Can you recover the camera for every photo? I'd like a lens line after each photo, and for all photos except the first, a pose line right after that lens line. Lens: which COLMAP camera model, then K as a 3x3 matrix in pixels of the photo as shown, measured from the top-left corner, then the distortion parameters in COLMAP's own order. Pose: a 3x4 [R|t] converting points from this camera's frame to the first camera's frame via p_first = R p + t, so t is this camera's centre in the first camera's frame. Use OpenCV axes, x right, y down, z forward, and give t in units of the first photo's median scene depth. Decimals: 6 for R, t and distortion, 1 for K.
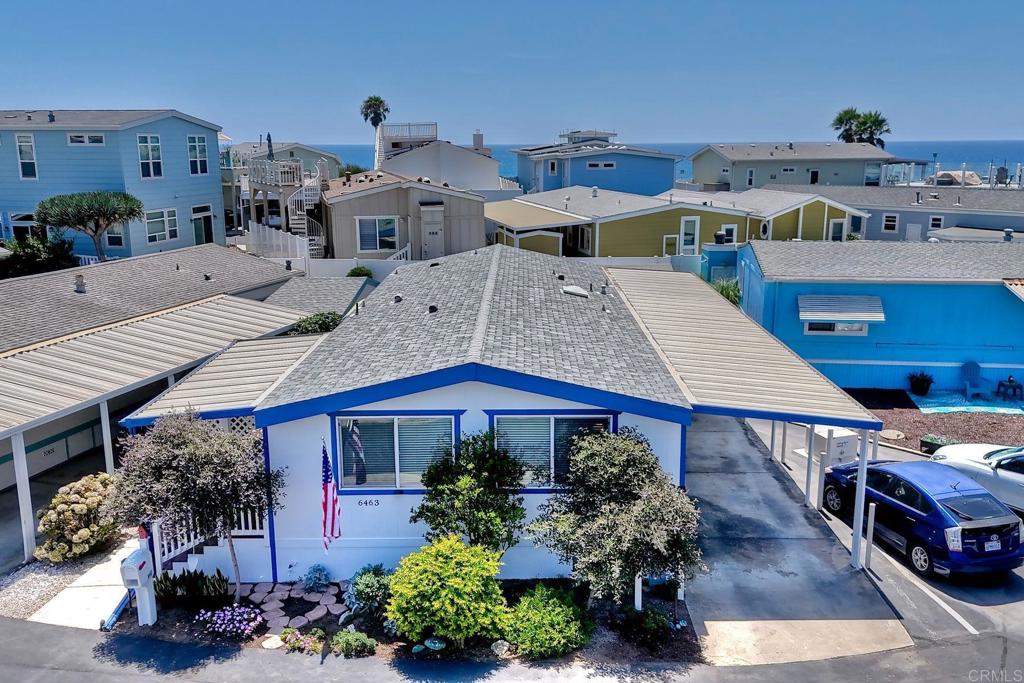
lens RADIAL K [[899.3, 0, 512.0], [0, 899.3, 341.5], [0, 0, 1]] dist [0.091590, -0.132016]
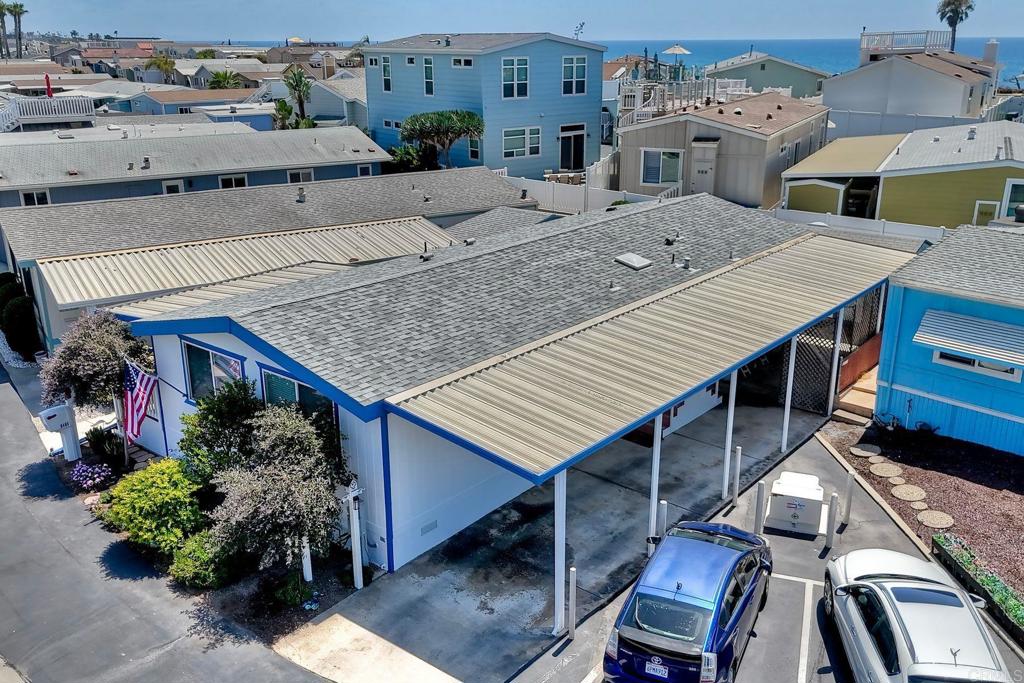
lens RADIAL K [[899.3, 0, 512.0], [0, 899.3, 341.5], [0, 0, 1]] dist [0.091590, -0.132016]
pose [[0.774226, 0.202764, -0.599551, 0.844096], [-0.137294, 0.978542, 0.153643, -0.154978], [0.617839, -0.036640, 0.785451, 0.324329]]
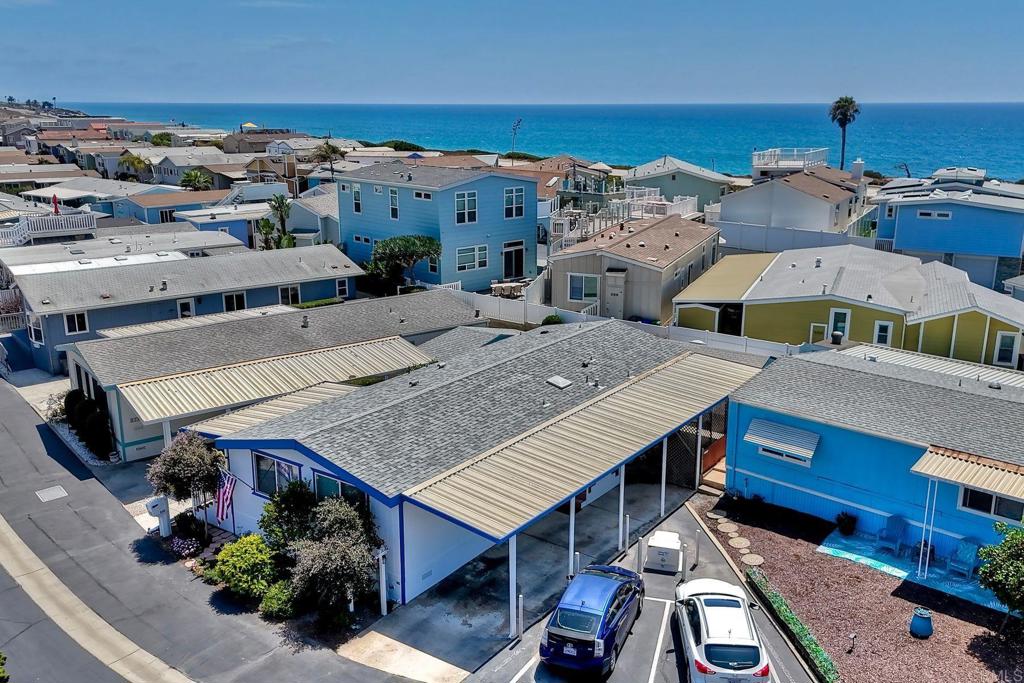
lens RADIAL K [[899.3, 0, 512.0], [0, 899.3, 341.5], [0, 0, 1]] dist [0.091590, -0.132016]
pose [[0.813771, 0.153988, -0.560415, 1.146730], [-0.129548, 0.988061, 0.083380, -0.333463], [0.566564, 0.004749, 0.824004, -0.162420]]
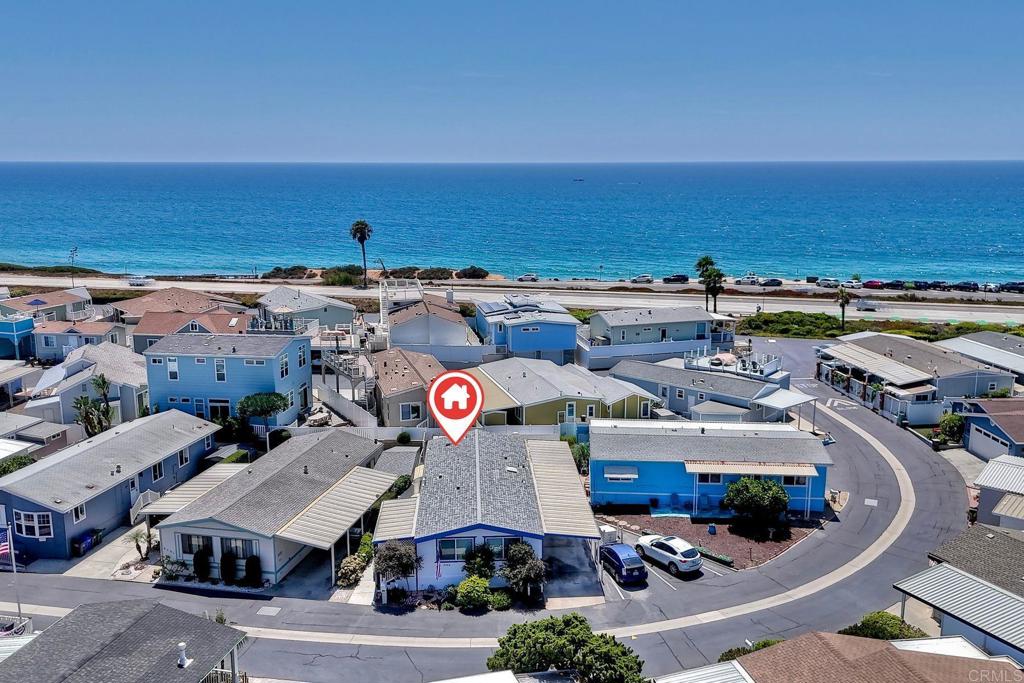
lens RADIAL K [[899.3, 0, 512.0], [0, 899.3, 341.5], [0, 0, 1]] dist [0.091590, -0.132016]
pose [[0.998201, -0.009070, 0.059262, -0.110485], [0.010109, 0.999800, -0.017245, -0.568725], [-0.059094, 0.017813, 0.998093, -2.280887]]
